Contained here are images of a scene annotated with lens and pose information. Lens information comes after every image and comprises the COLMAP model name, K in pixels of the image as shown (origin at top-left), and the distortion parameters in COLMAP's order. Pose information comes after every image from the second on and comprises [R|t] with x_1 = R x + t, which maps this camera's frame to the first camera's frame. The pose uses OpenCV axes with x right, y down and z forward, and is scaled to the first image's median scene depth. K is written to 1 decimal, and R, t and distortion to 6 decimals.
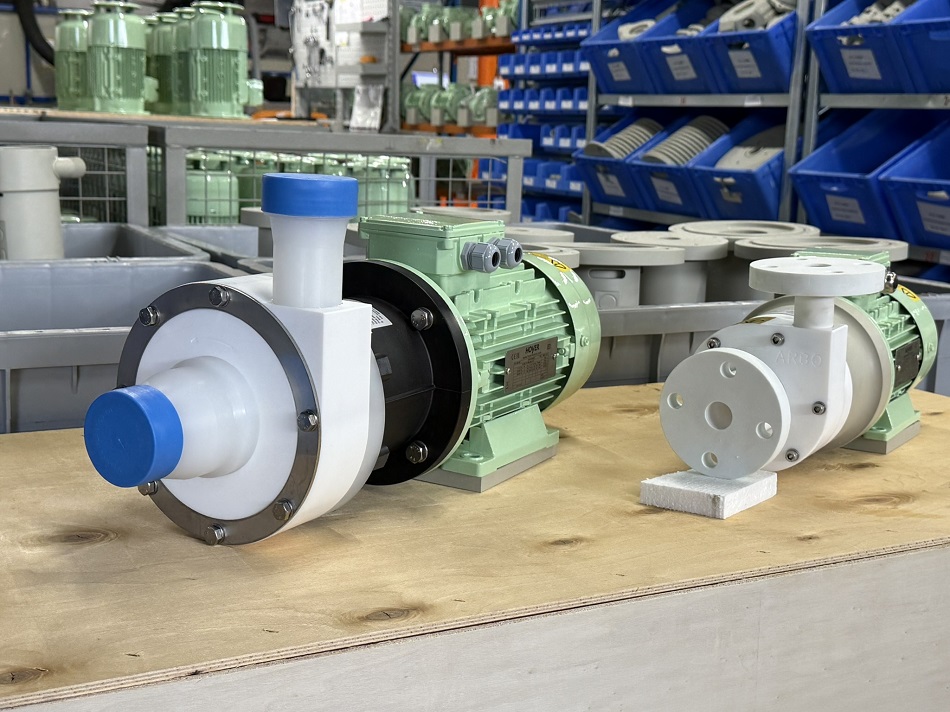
lens RADIAL K [[1279.2, 0, 474.1], [0, 1279.2, 353.7], [0, 0, 1]] dist [0.110181, 0.000000]
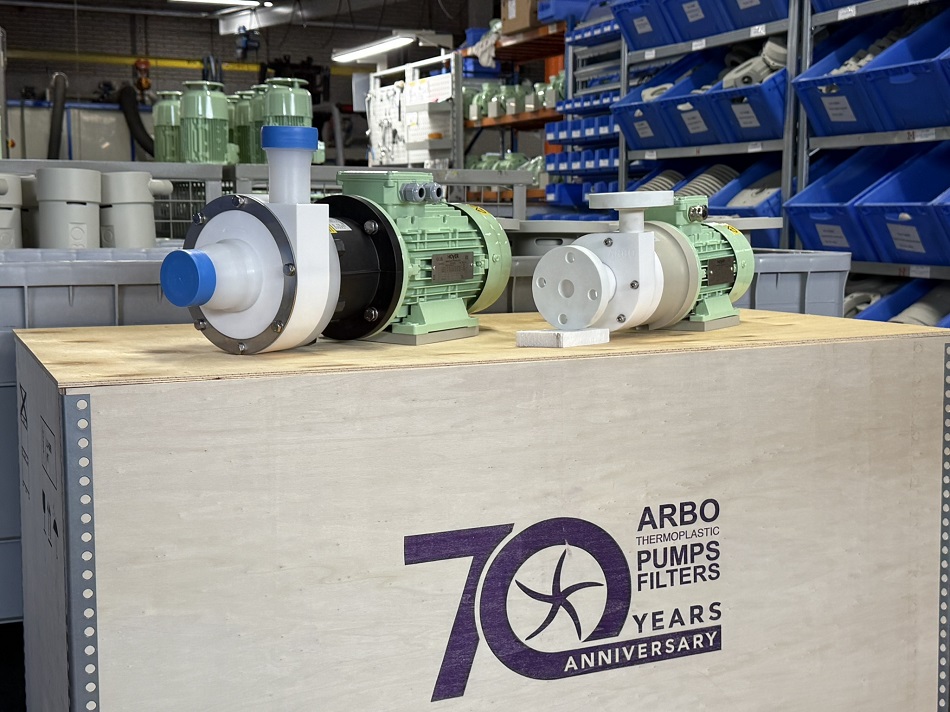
lens RADIAL K [[1279.2, 0, 470.9], [0, 1279.2, 357.1], [0, 0, 1]] dist [0.110181, 0.000000]
pose [[0.996963, -0.022476, -0.074568, 0.054341], [0.017607, 0.997708, -0.065329, 0.065792], [0.075865, 0.063817, 0.995074, -0.153761]]
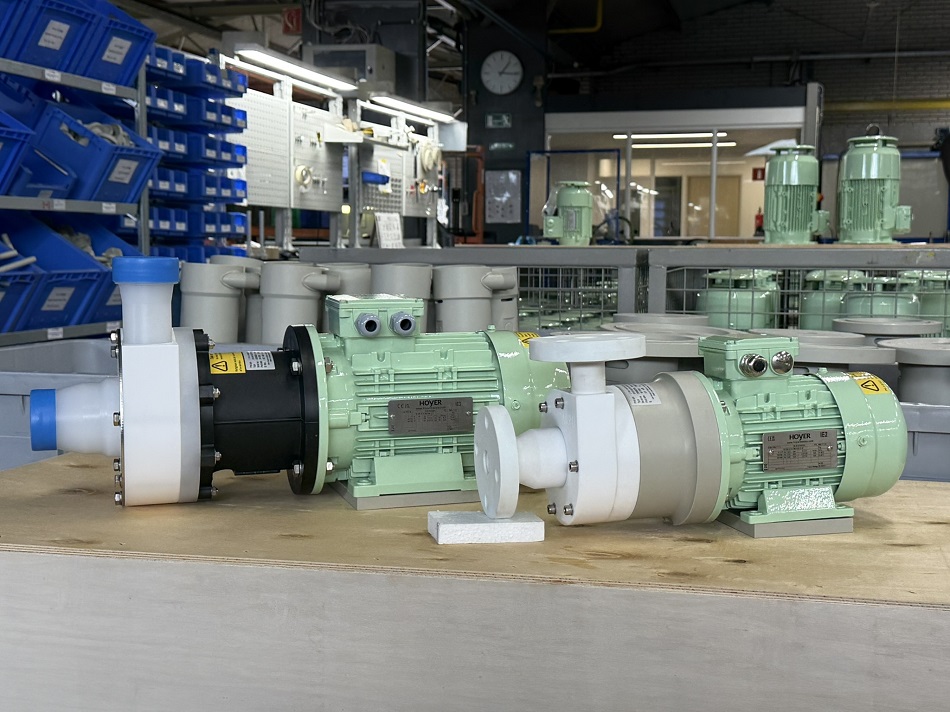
lens RADIAL K [[1279.2, 0, 478.3], [0, 1279.2, 353.9], [0, 0, 1]] dist [0.110181, 0.000000]
pose [[0.737183, 0.027669, -0.675127, 0.275755], [-0.101764, 0.992311, -0.070450, 0.009548], [0.667986, 0.120638, 0.734330, 0.039228]]
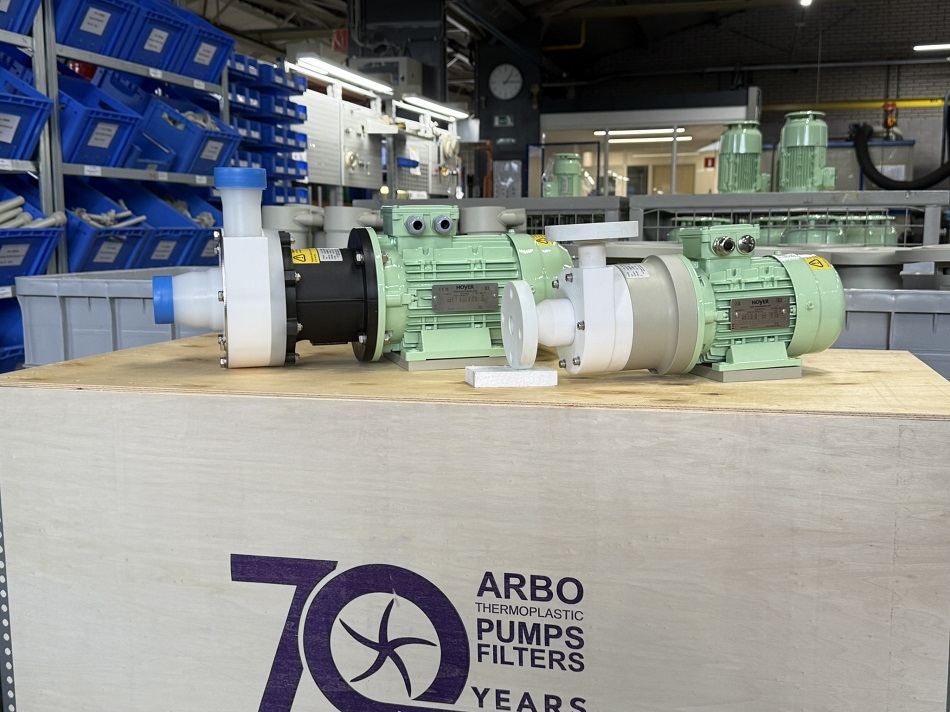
lens RADIAL K [[1001.4, 0, 474.4], [0, 1001.4, 351.5], [0, 0, 1]] dist [0.087848, 0.000000]
pose [[0.728657, 0.048462, -0.683162, 0.270540], [-0.094456, 0.995072, -0.030157, 0.033574], [0.678334, 0.086503, 0.729644, 0.039810]]
